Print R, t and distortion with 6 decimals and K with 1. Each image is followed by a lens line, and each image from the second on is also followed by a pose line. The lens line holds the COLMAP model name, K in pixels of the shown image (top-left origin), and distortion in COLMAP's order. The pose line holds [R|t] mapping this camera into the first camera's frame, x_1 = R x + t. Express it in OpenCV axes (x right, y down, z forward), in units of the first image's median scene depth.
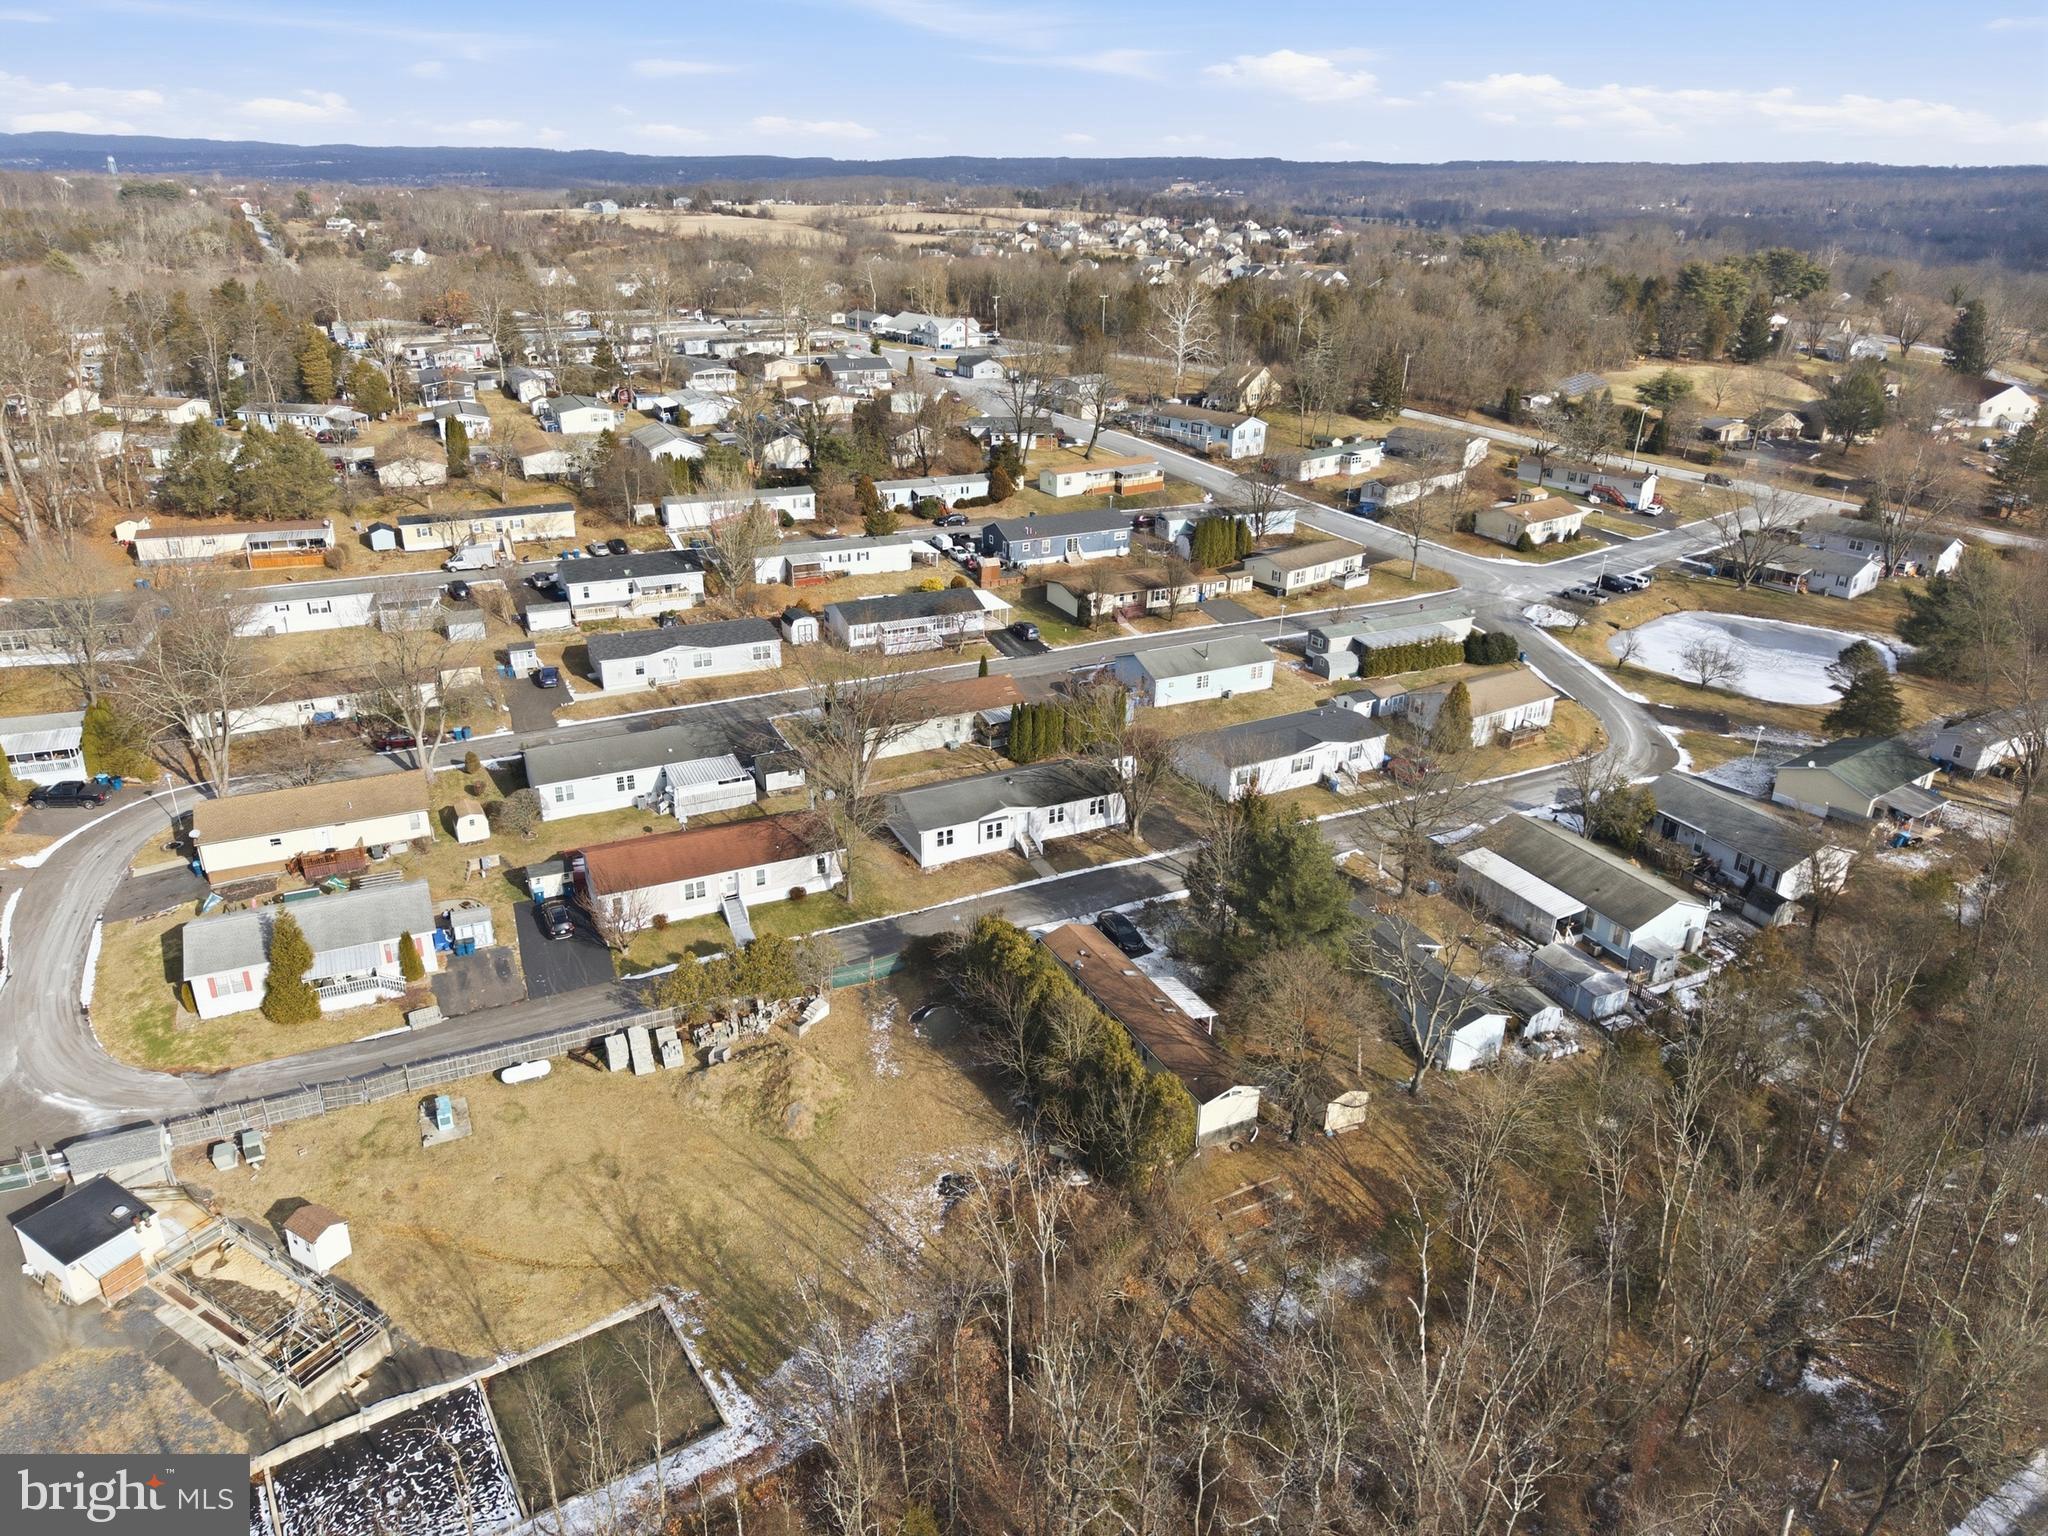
lens RADIAL K [[1367.6, 0, 1024.0], [0, 1367.6, 766.1], [0, 0, 1]] dist [0.010812, -0.008784]
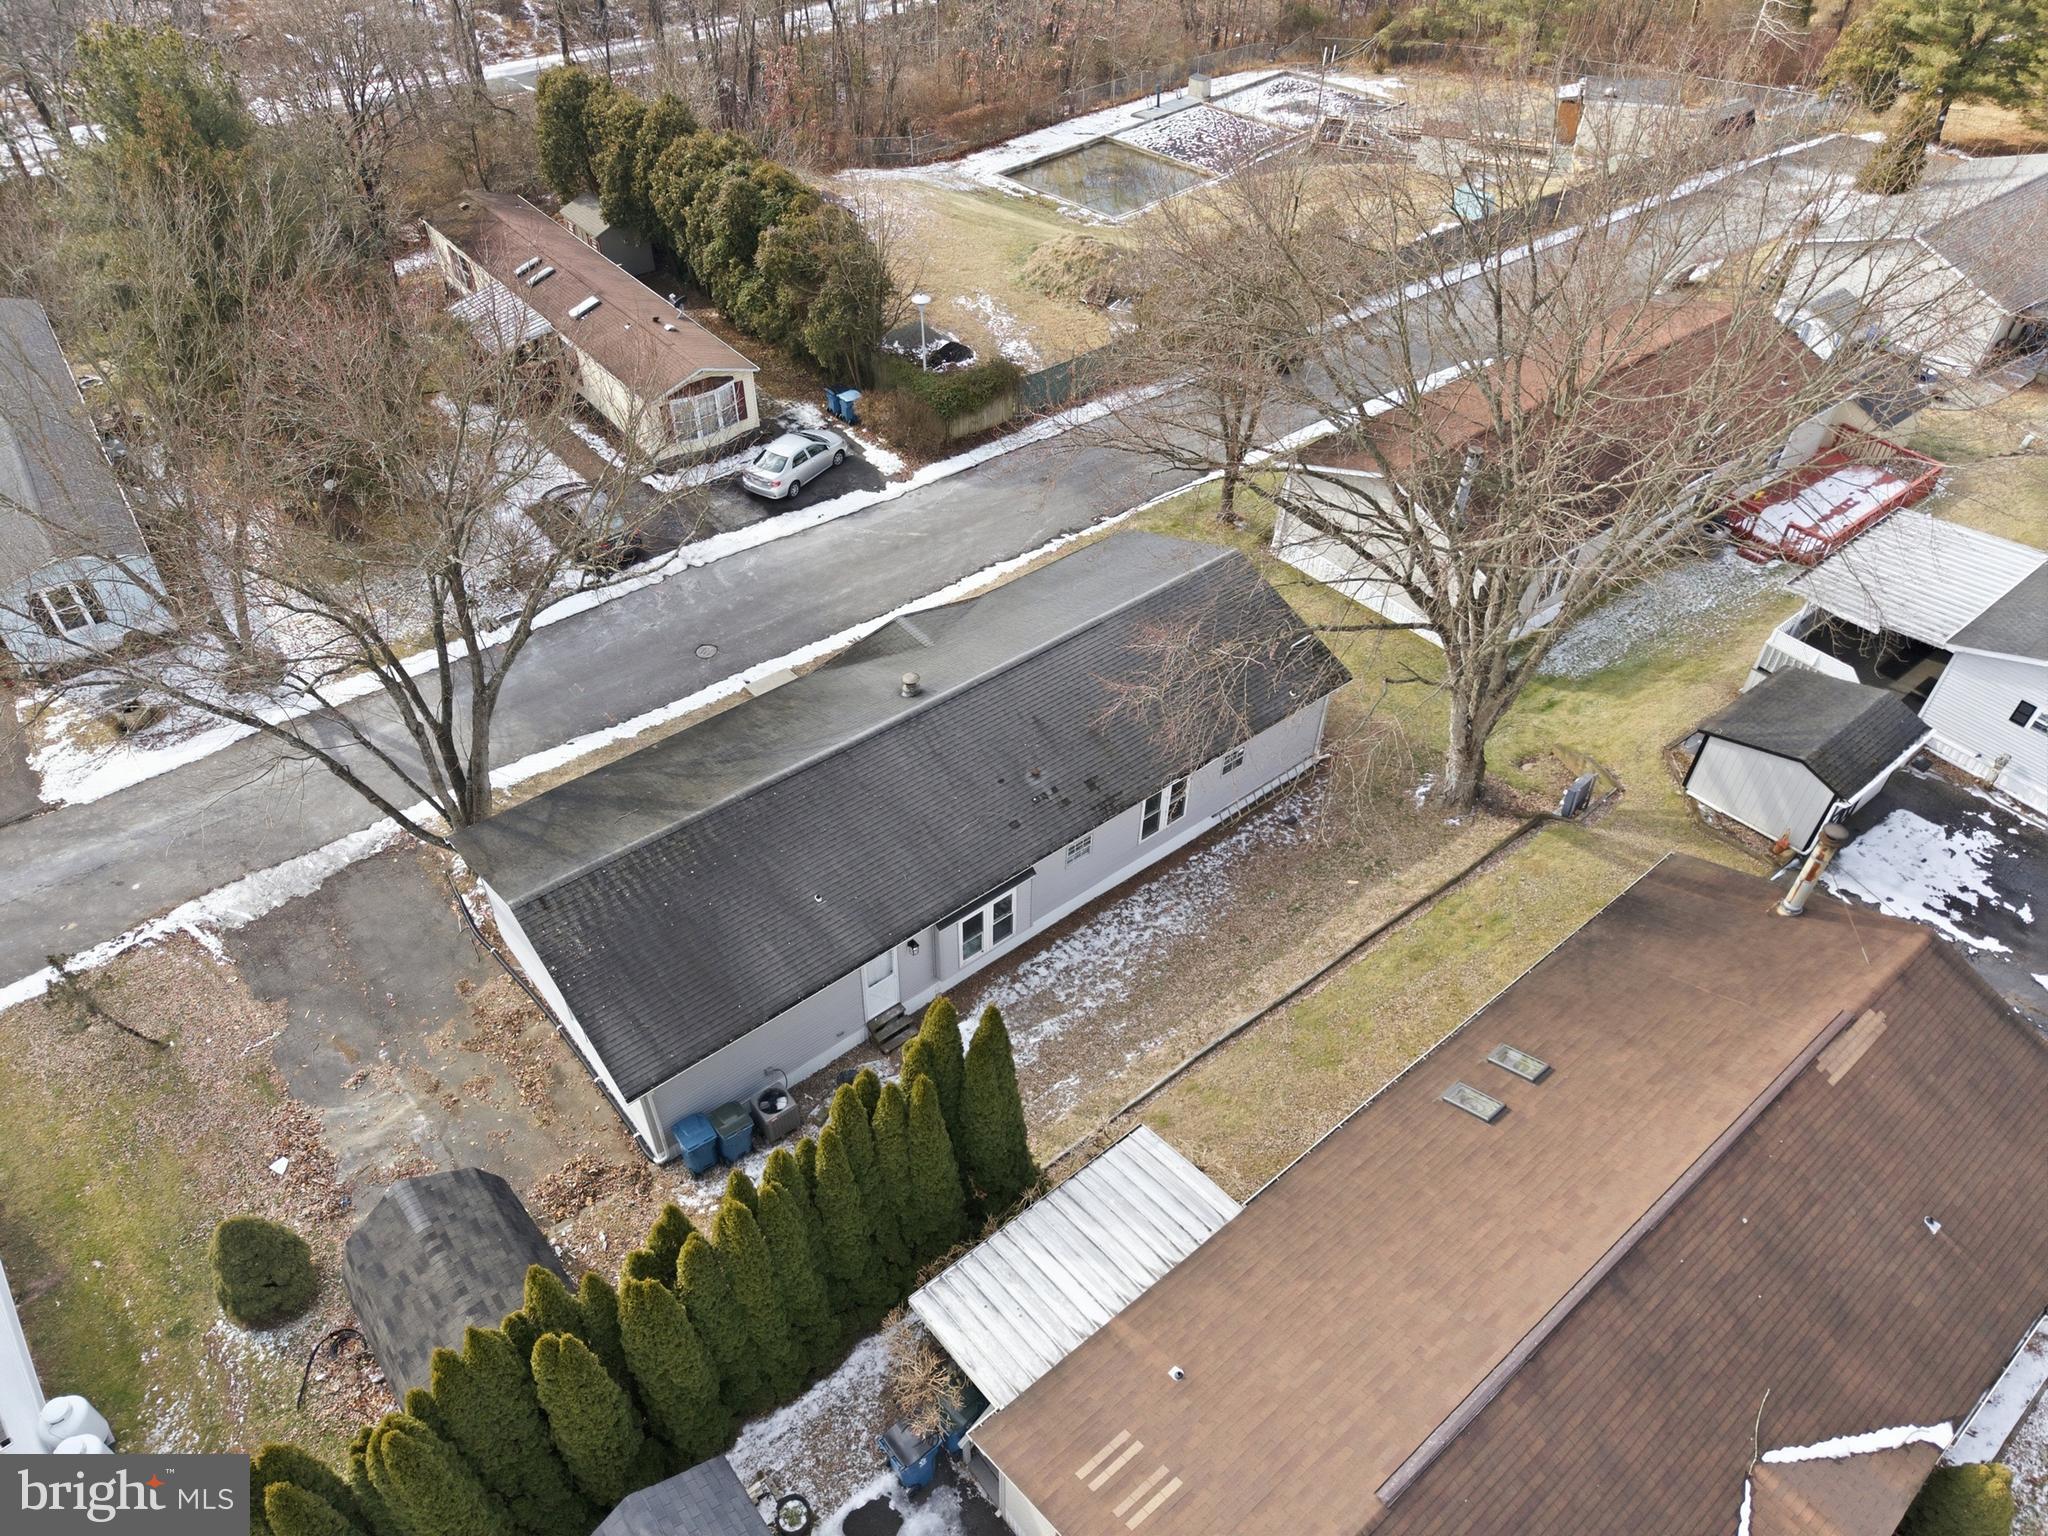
lens RADIAL K [[1367.6, 0, 1027.8], [0, 1367.6, 764.6], [0, 0, 1]] dist [0.010812, -0.008784]
pose [[-0.978720, 0.120405, -0.166164, 0.010110], [-0.101280, 0.420812, 0.901476, -0.174187], [0.178466, 0.899122, -0.399662, 0.847946]]
